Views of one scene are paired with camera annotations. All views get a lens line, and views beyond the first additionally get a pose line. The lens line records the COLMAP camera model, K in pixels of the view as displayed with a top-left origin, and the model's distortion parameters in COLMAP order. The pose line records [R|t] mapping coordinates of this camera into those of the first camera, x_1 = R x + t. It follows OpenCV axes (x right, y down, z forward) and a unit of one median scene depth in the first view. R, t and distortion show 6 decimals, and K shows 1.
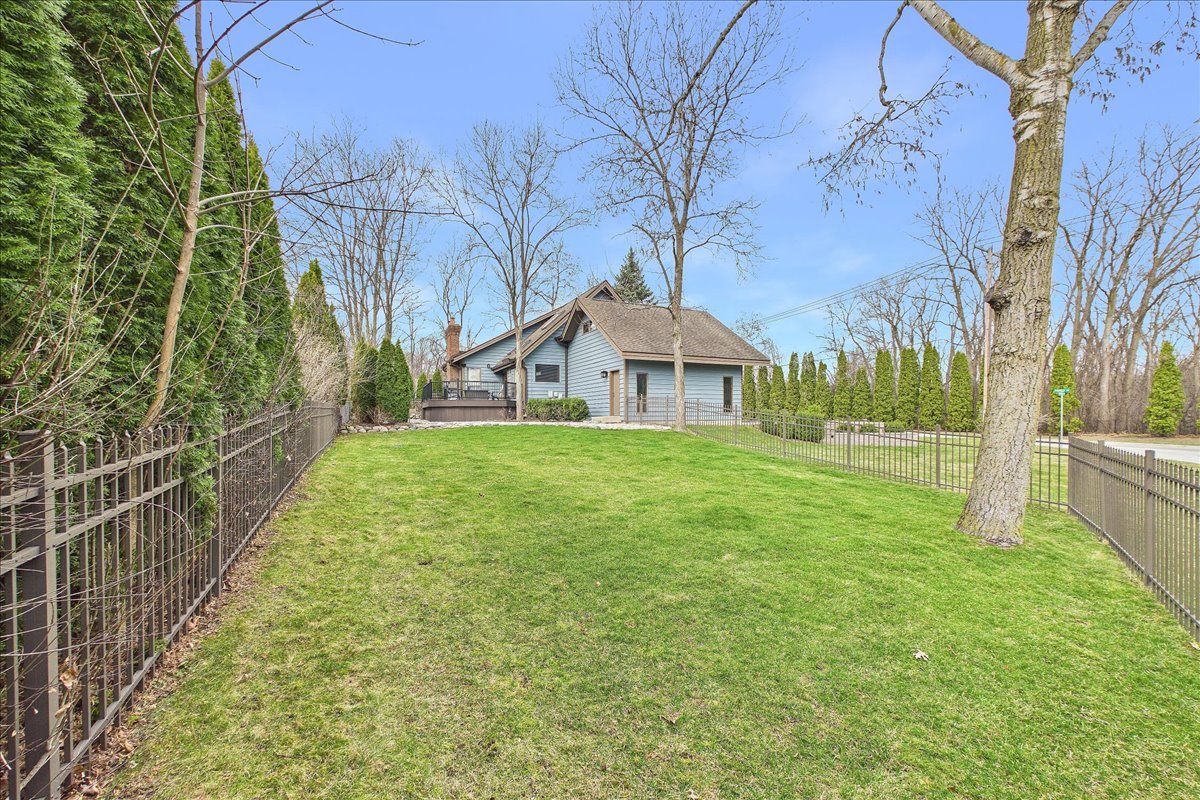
lens RADIAL K [[507.2, 0, 601.2], [0, 507.2, 408.9], [0, 0, 1]] dist [0.000960, -0.000054]
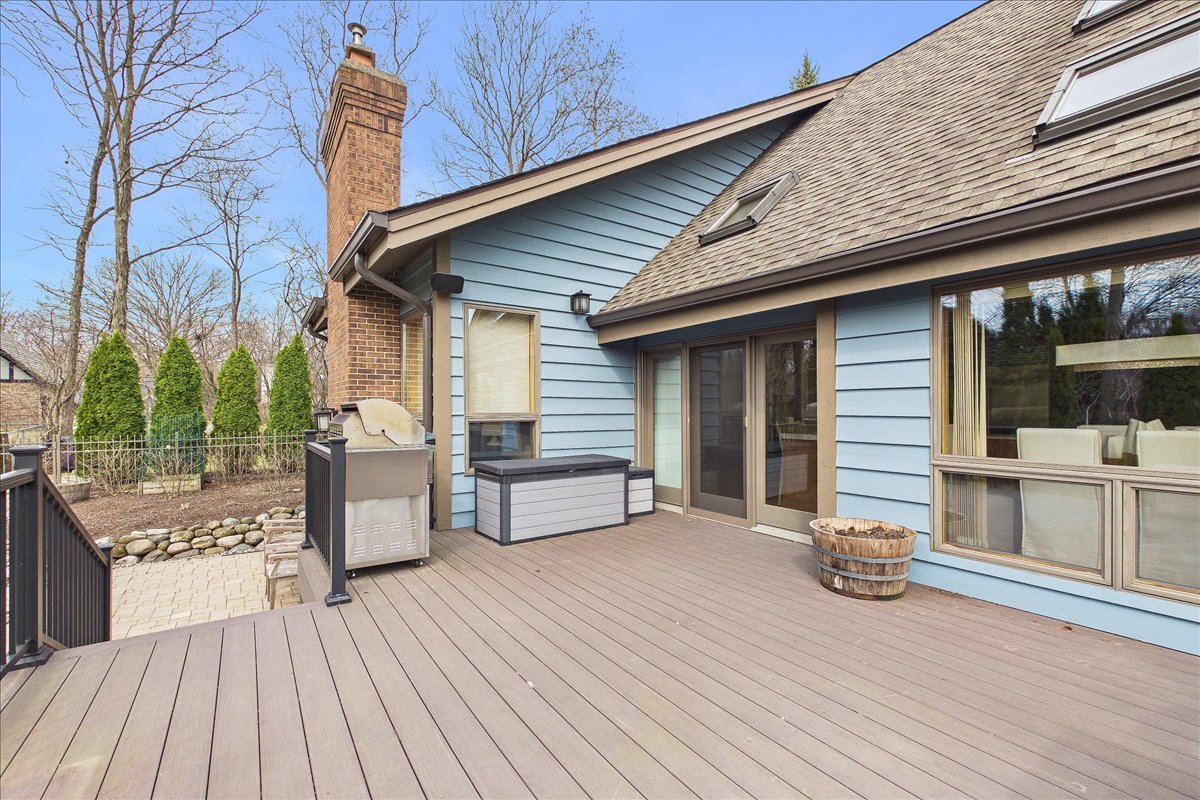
lens RADIAL K [[507.2, 0, 601.2], [0, 507.2, 408.9], [0, 0, 1]] dist [0.000960, -0.000054]
pose [[0.982122, -0.001736, 0.188238, -0.248080], [0.002597, 0.999987, -0.004332, -0.046313], [-0.188228, 0.004743, 0.982114, 0.820009]]
